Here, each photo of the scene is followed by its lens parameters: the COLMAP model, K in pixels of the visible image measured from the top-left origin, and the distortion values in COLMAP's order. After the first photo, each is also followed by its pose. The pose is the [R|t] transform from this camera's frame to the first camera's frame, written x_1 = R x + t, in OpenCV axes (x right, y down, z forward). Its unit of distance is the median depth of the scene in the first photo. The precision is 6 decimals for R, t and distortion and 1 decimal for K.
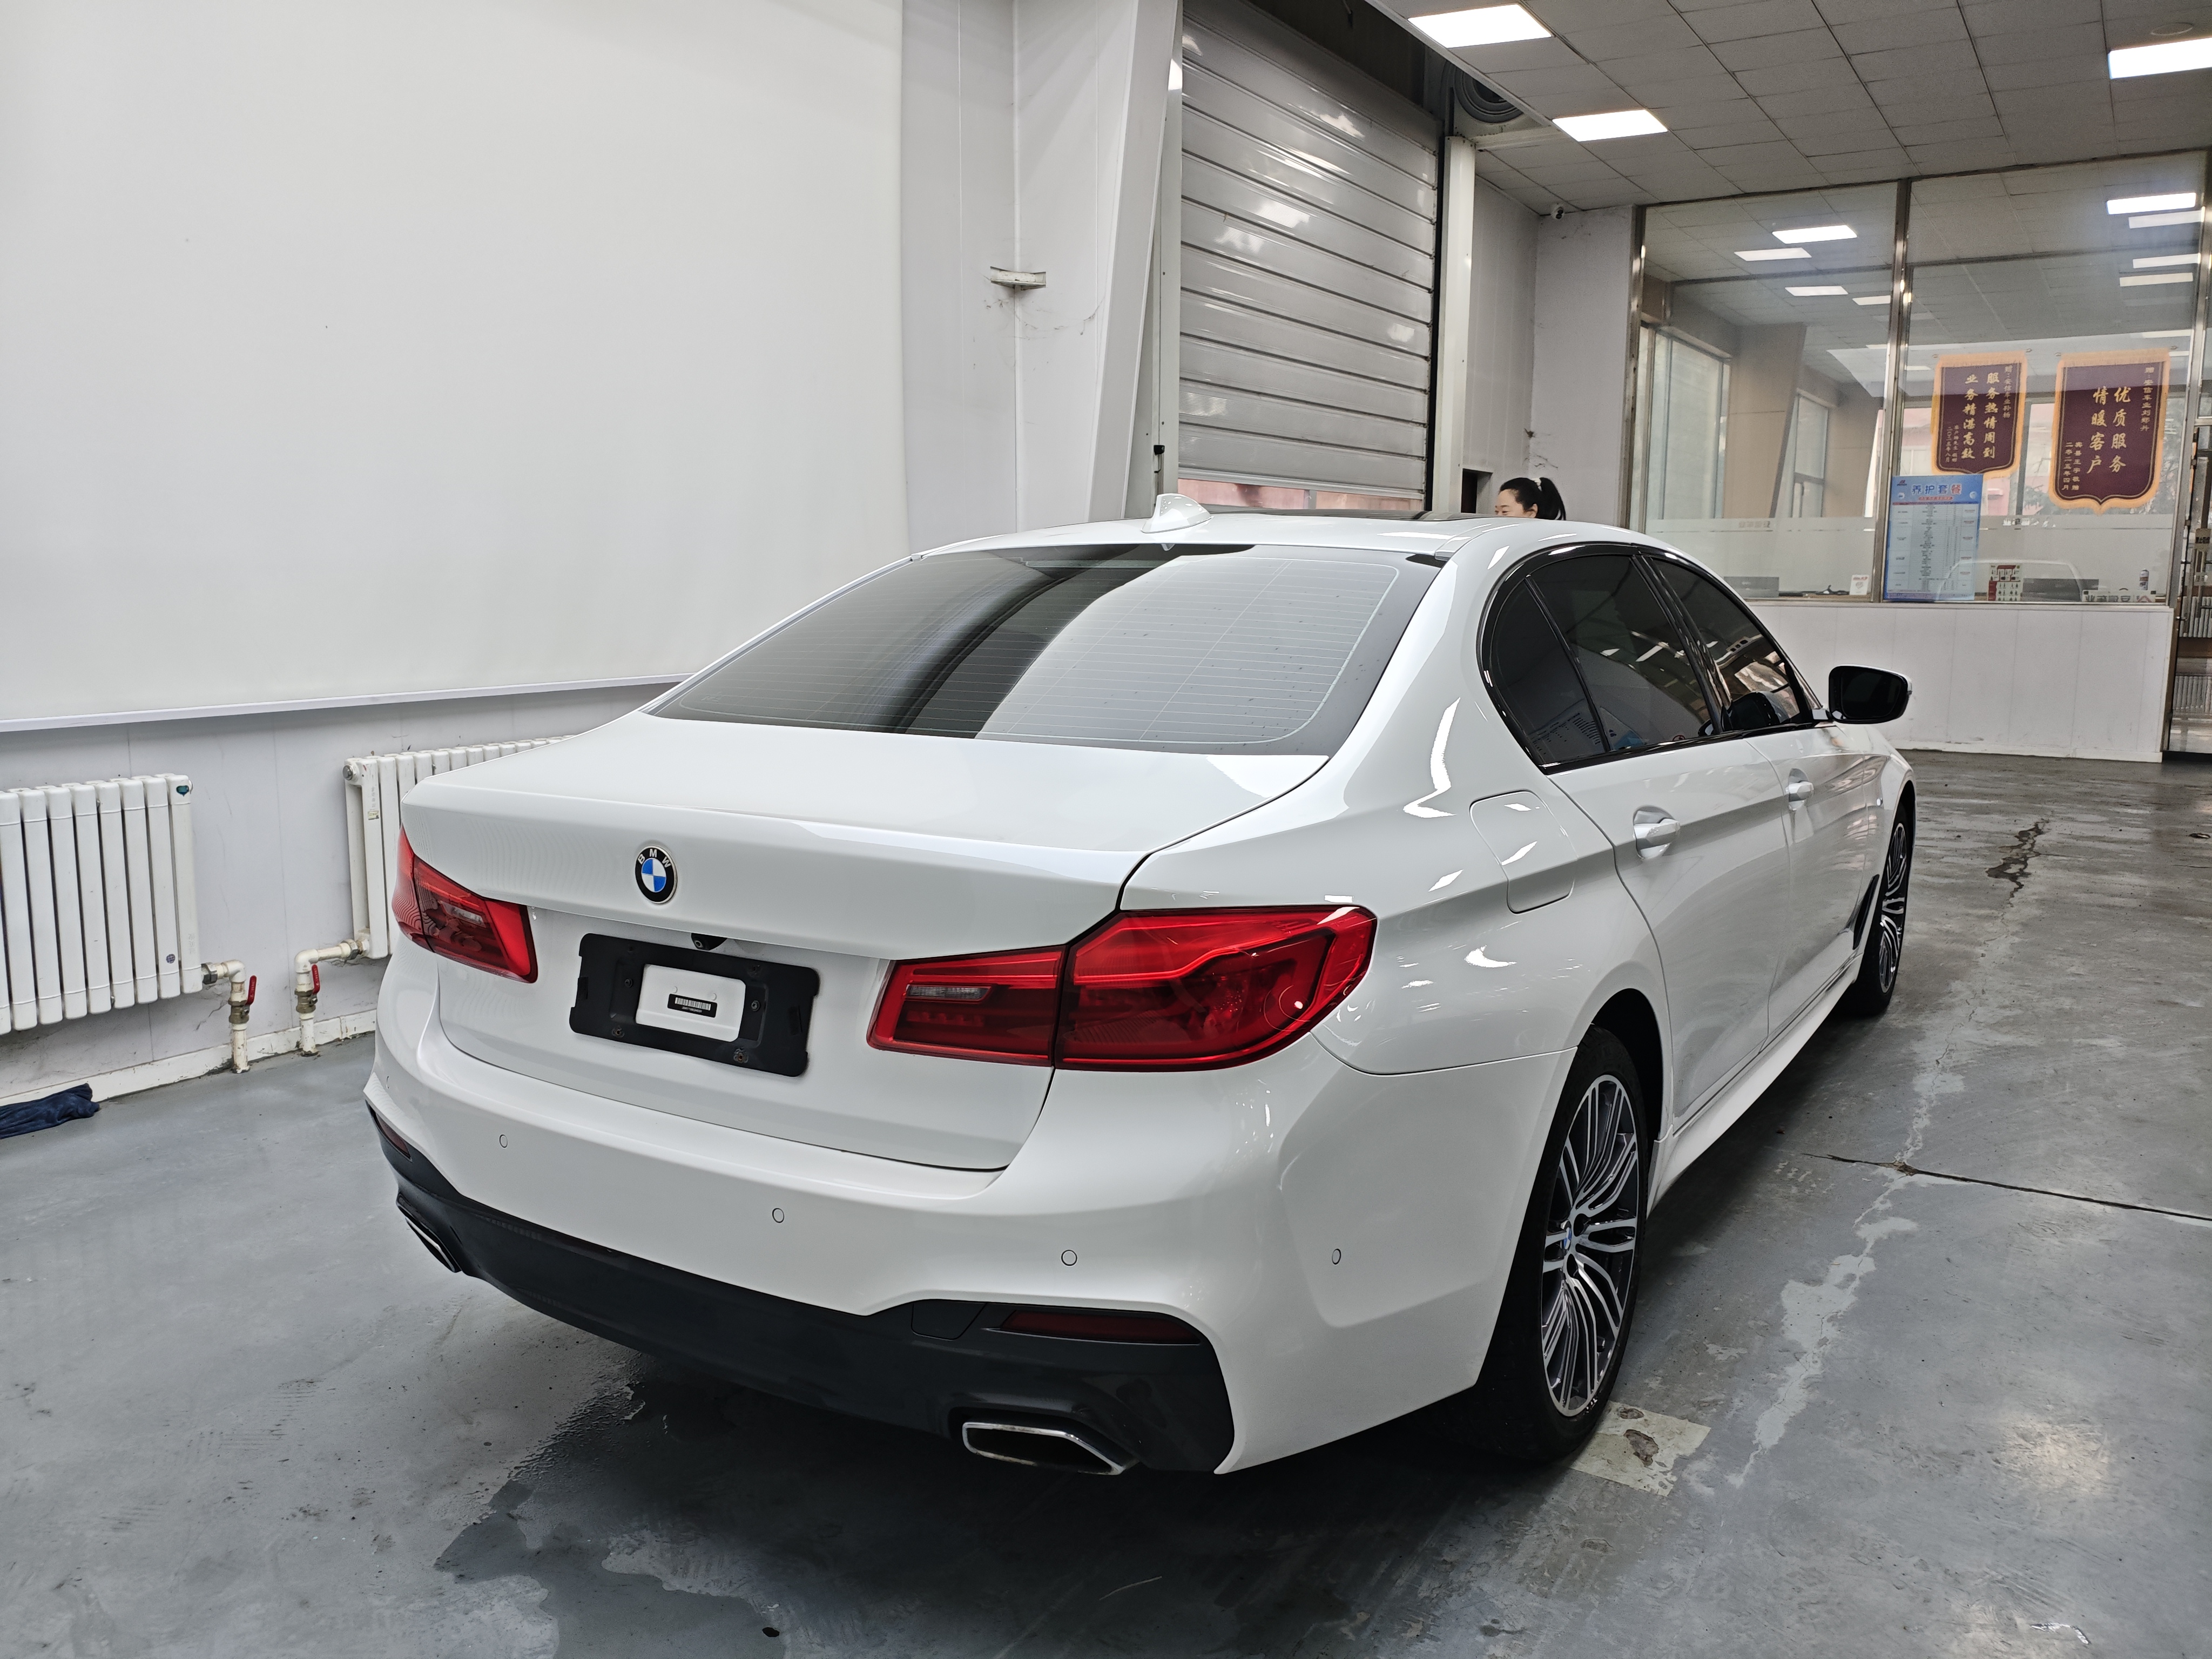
lens RADIAL K [[1703.3, 0, 1080.4], [0, 1703.3, 840.1], [0, 0, 1]] dist [0.042422, -0.068545]
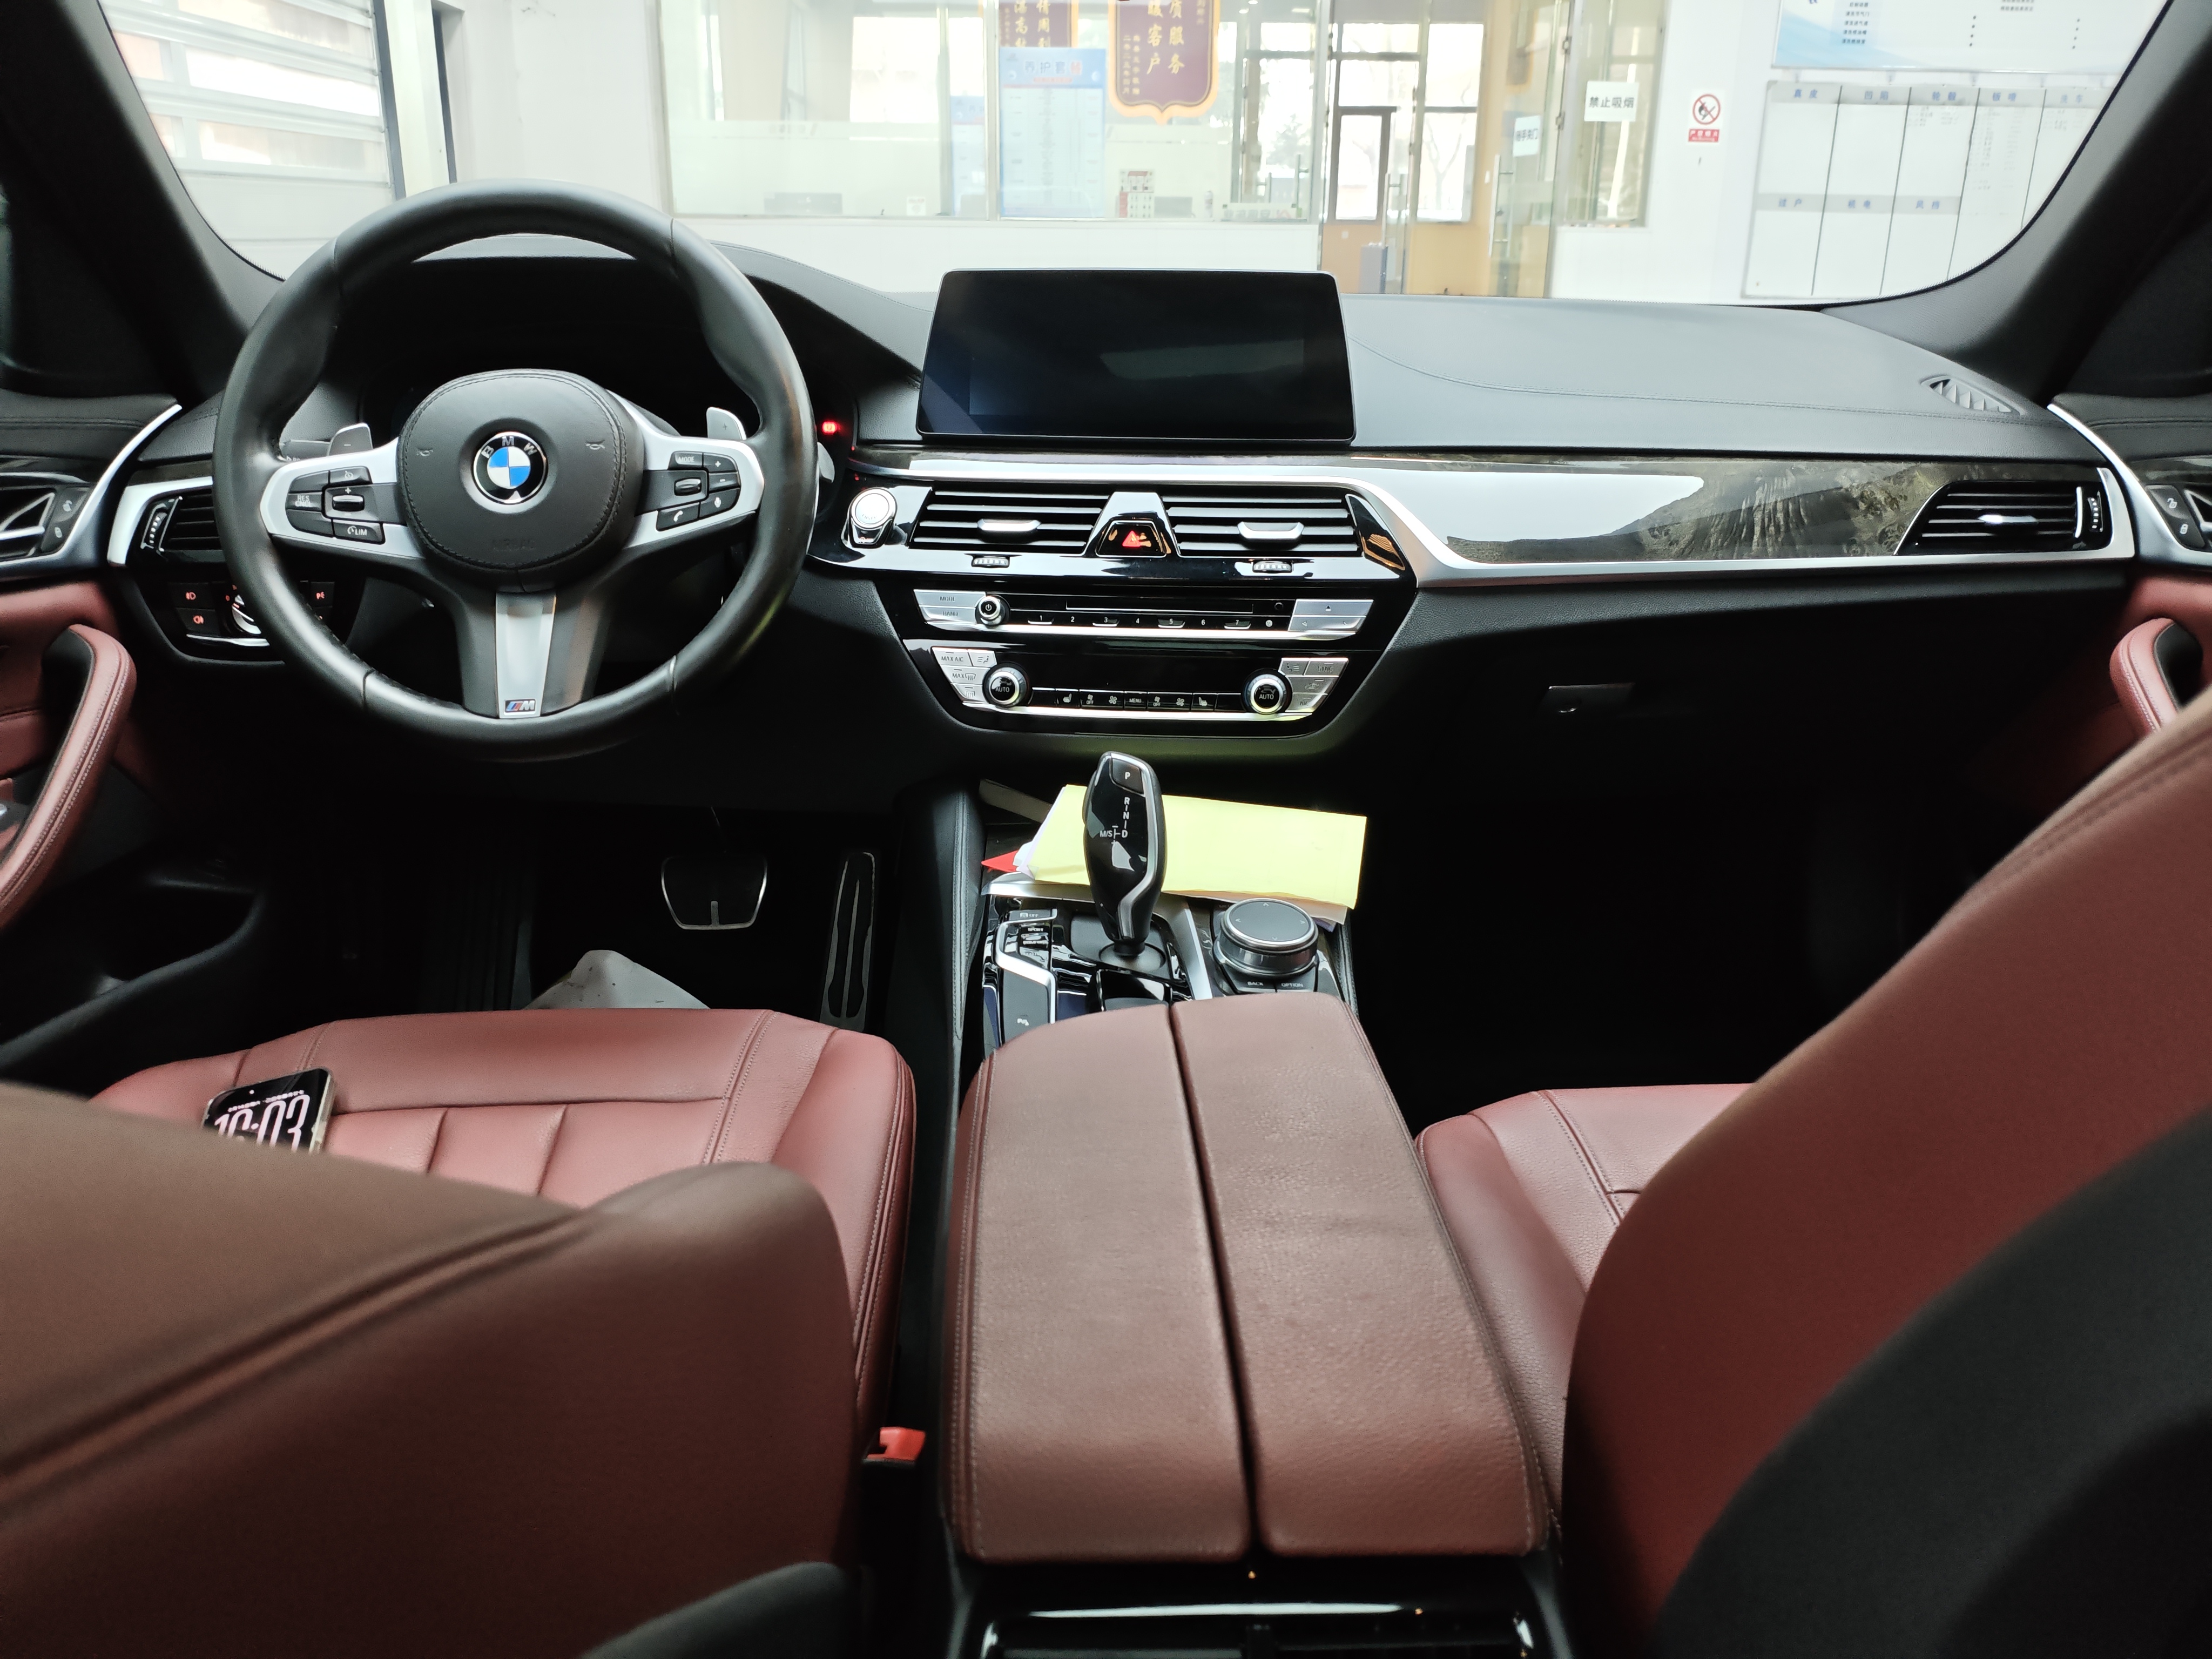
lens RADIAL K [[1703.3, 0, 1095.4], [0, 1703.3, 835.8], [0, 0, 1]] dist [0.042422, -0.068545]
pose [[0.826524, -0.182269, 0.532575, 0.039094], [0.079127, 0.974351, 0.210662, -0.028727], [-0.557313, -0.131976, 0.819747, 0.328407]]
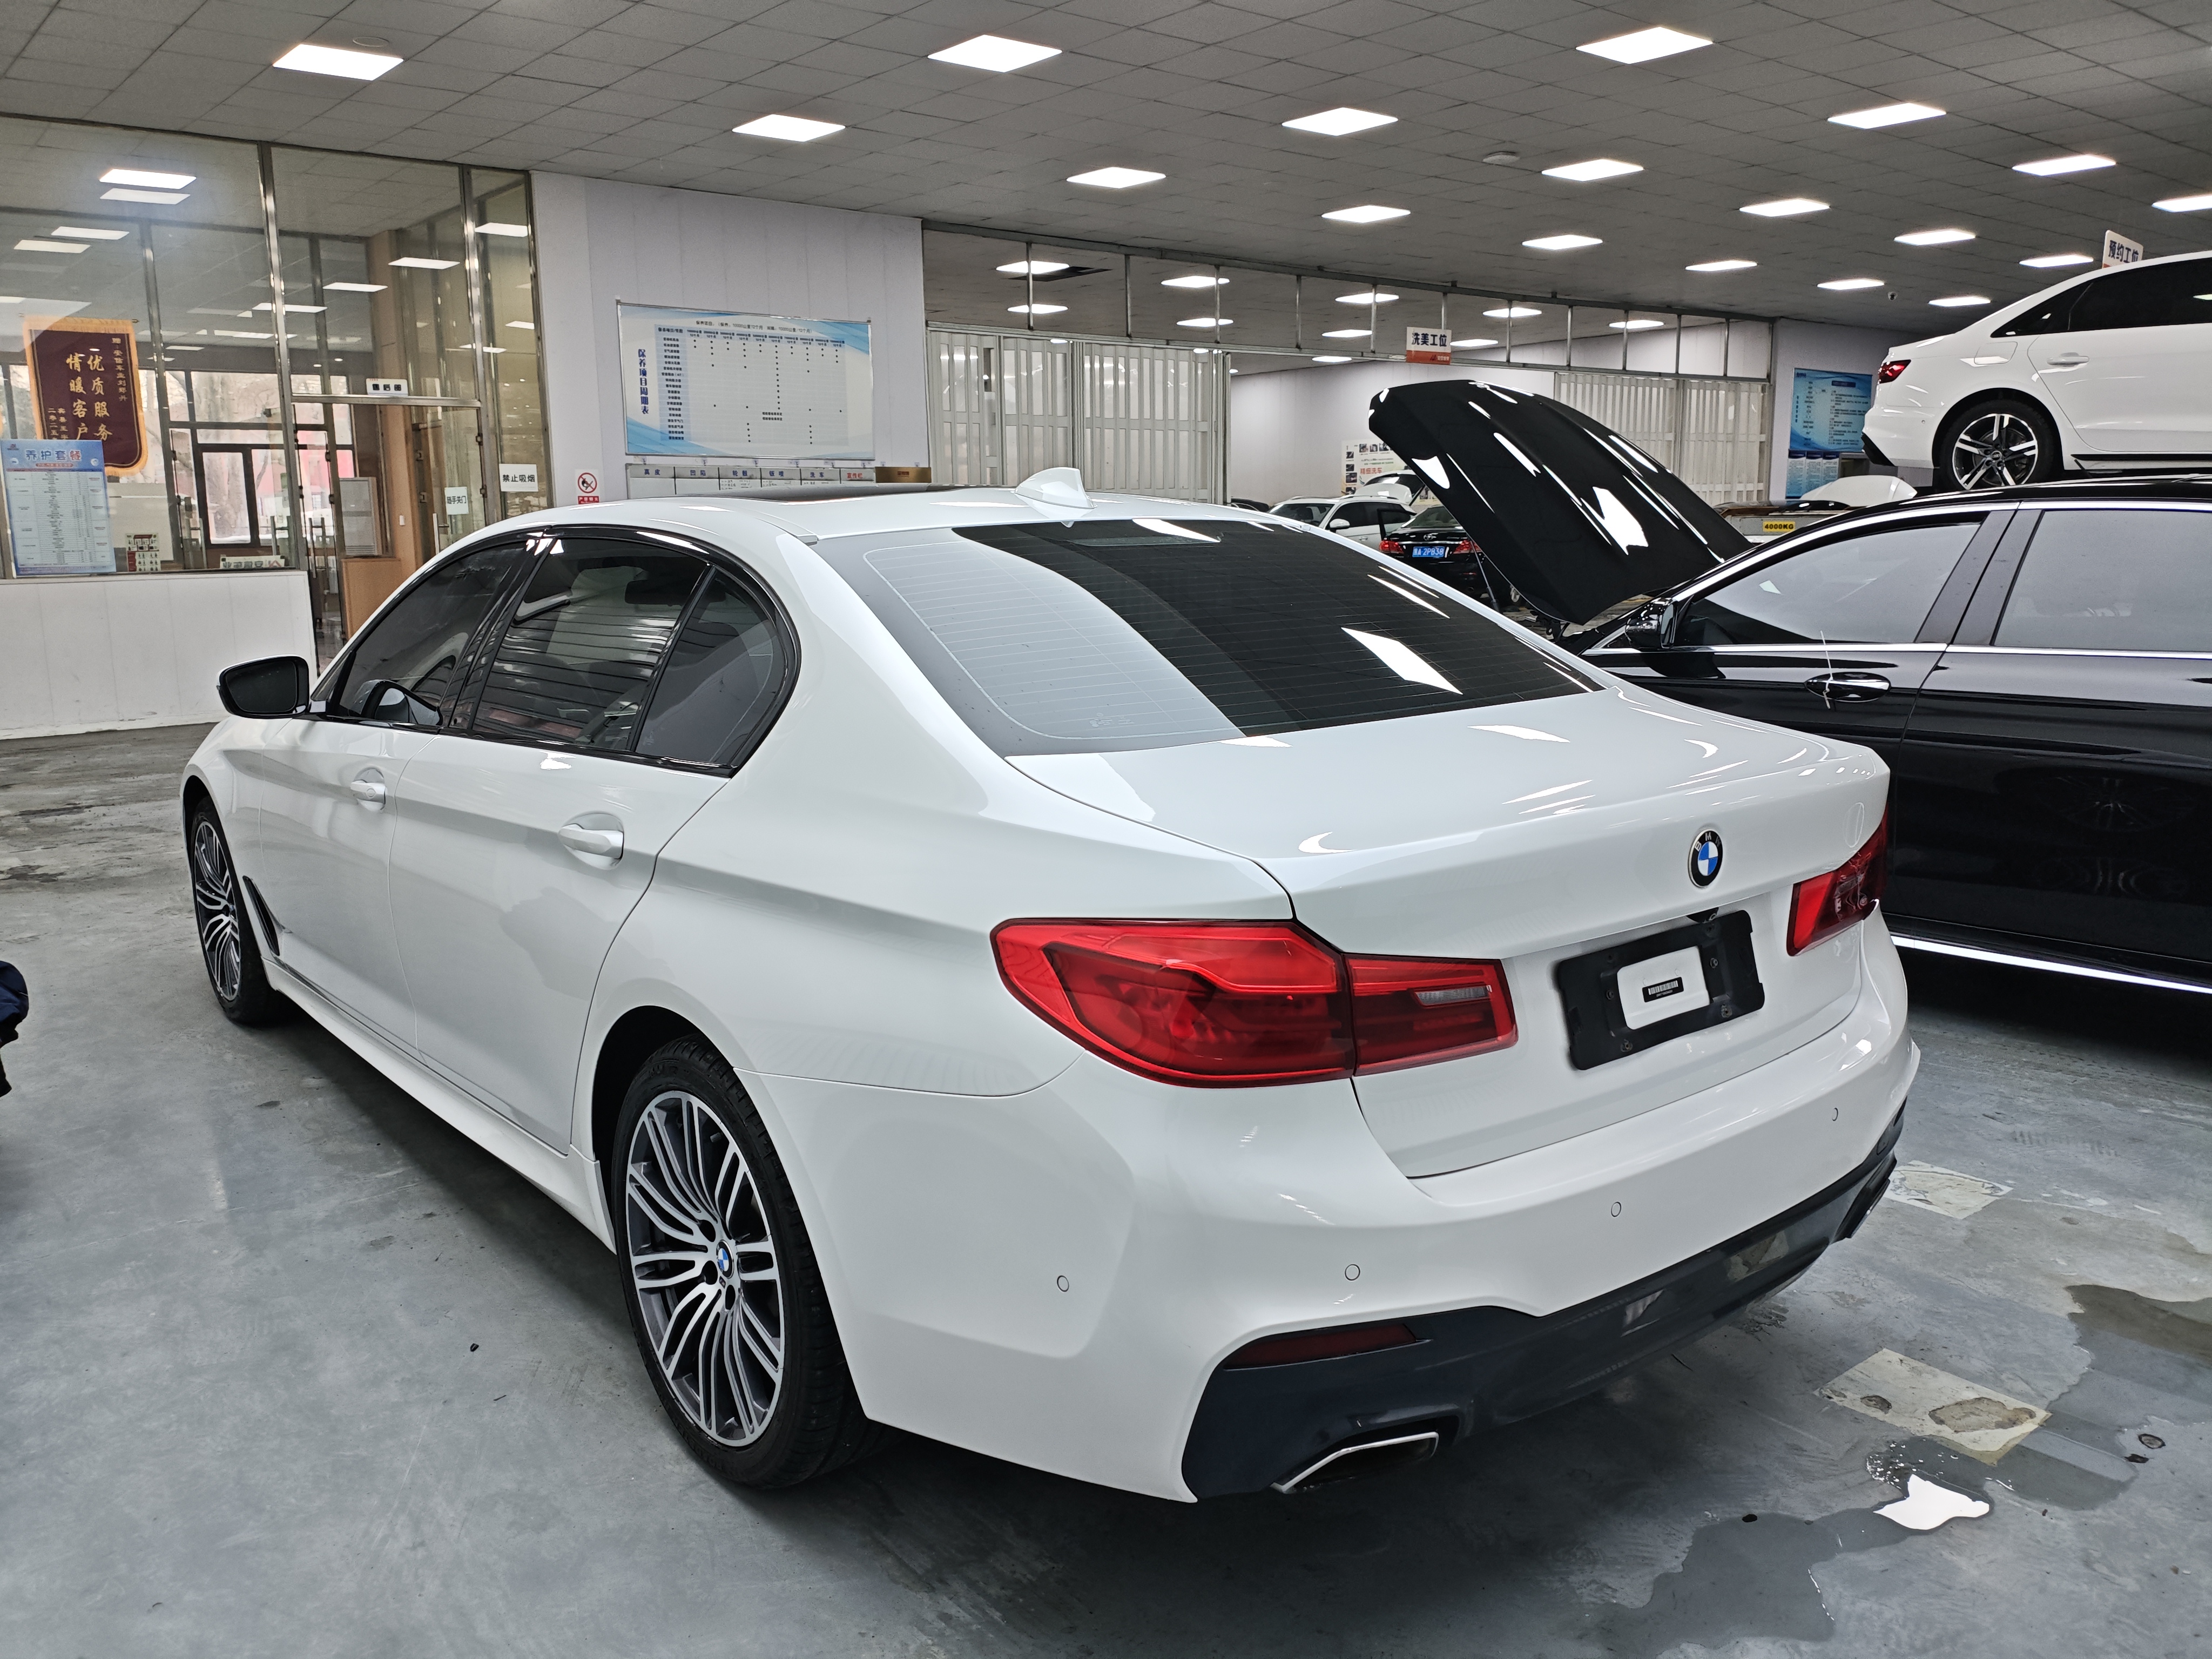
lens RADIAL K [[1703.3, 0, 1083.7], [0, 1703.3, 837.4], [0, 0, 1]] dist [0.042422, -0.068545]
pose [[0.326537, -0.179143, 0.928052, -0.240877], [0.163109, 0.977824, 0.131360, -0.033880], [-0.931004, 0.108480, 0.348516, 0.185422]]
